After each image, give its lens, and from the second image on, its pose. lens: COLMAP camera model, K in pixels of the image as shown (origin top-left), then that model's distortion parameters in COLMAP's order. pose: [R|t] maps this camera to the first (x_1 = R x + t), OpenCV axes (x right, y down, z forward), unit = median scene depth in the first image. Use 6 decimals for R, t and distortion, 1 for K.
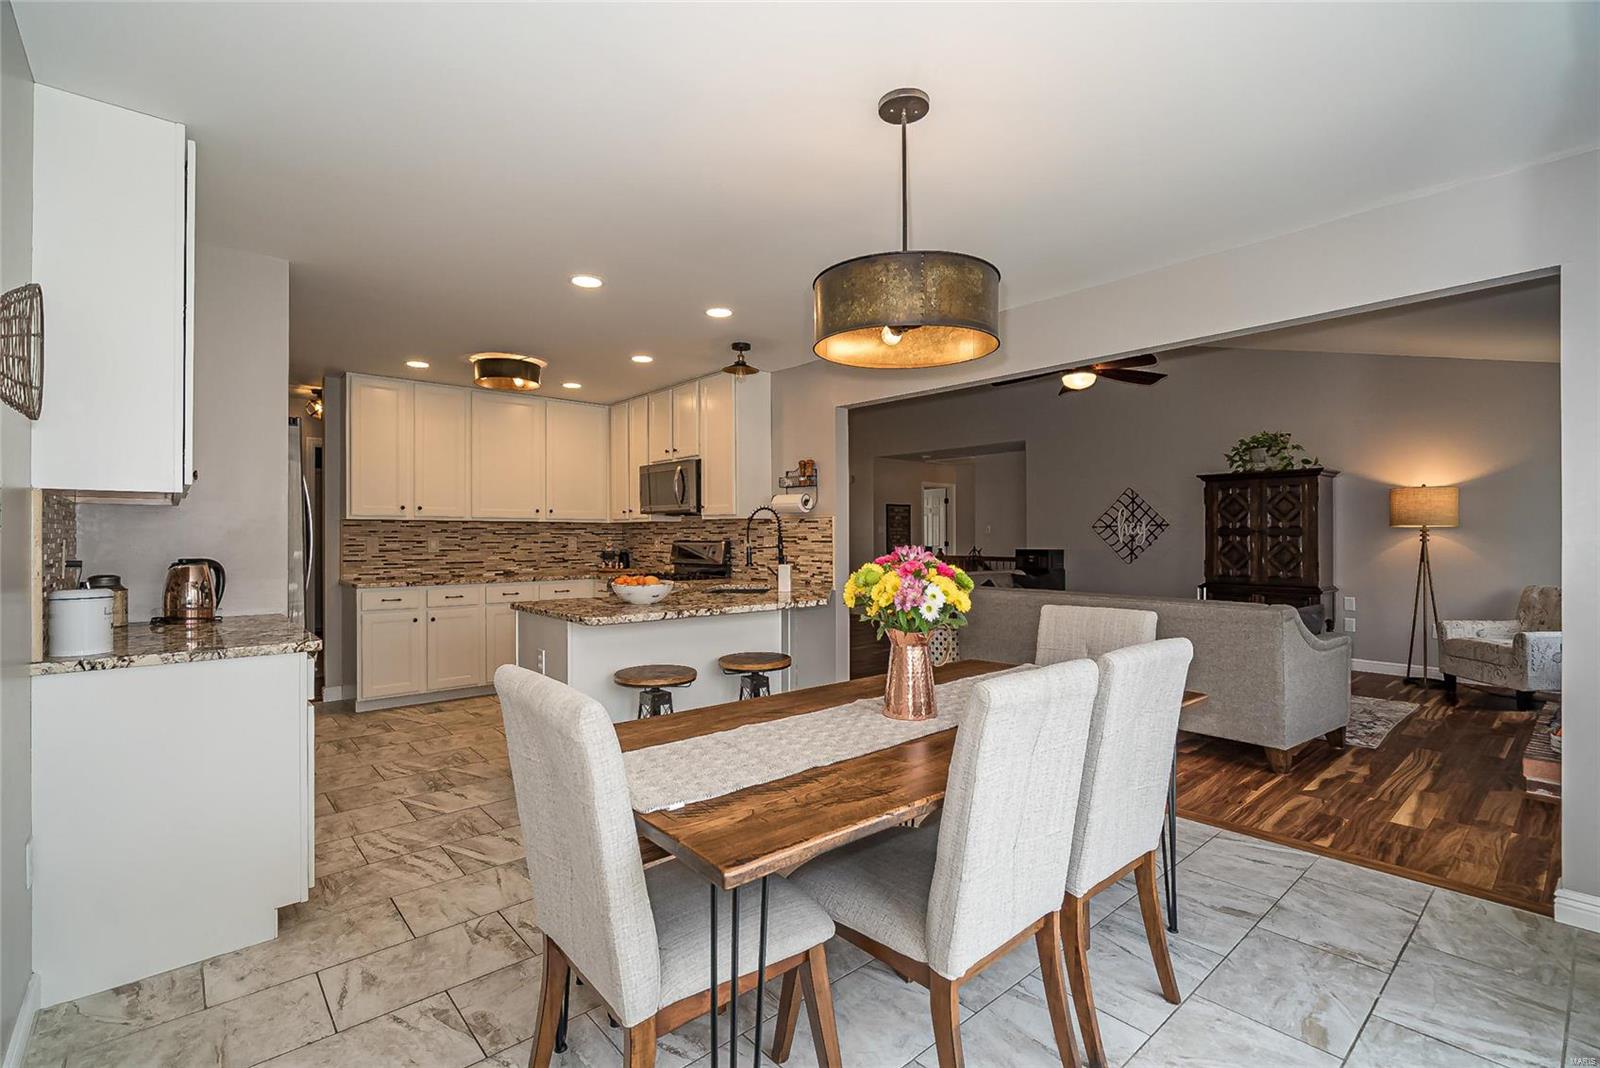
lens RADIAL K [[718.9, 0, 806.1], [0, 718.9, 533.0], [0, 0, 1]] dist [0.001754, 0.000237]
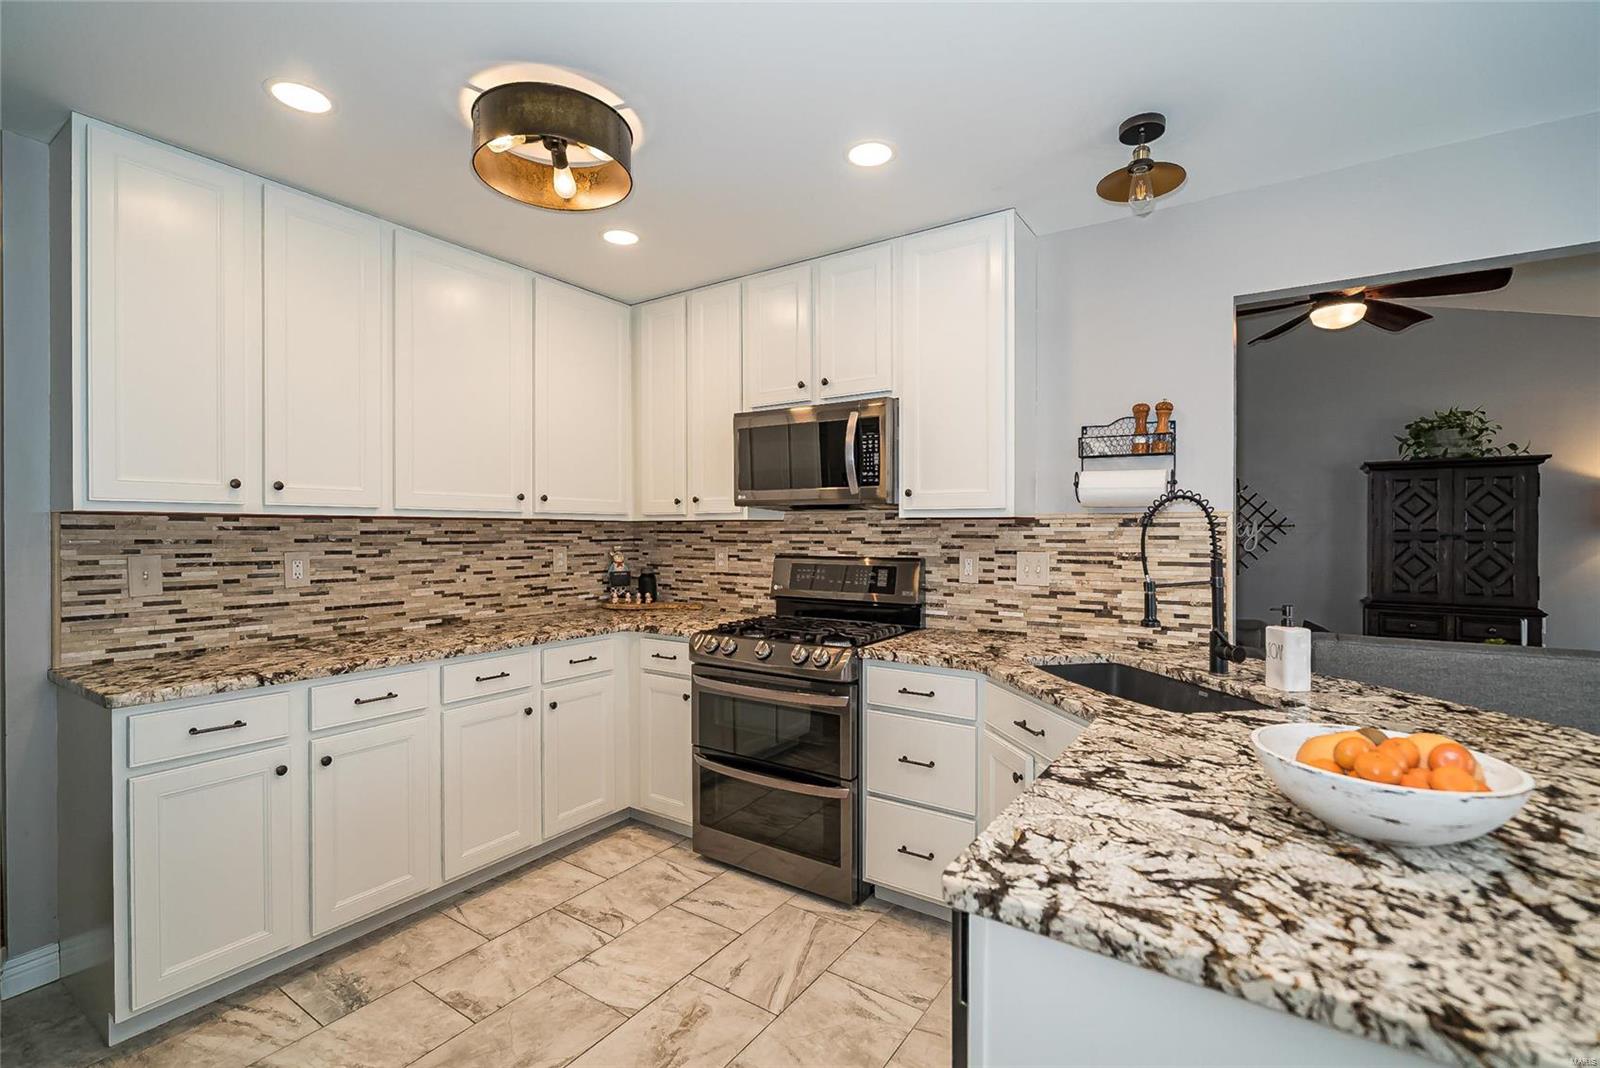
lens RADIAL K [[718.9, 0, 758.2], [0, 718.9, 531.2], [0, 0, 1]] dist [0.001754, 0.000237]
pose [[0.977327, 0.002172, 0.211723, -0.318112], [-0.003375, 0.999980, 0.005320, -0.010464], [-0.211707, -0.005914, 0.977315, 0.480349]]
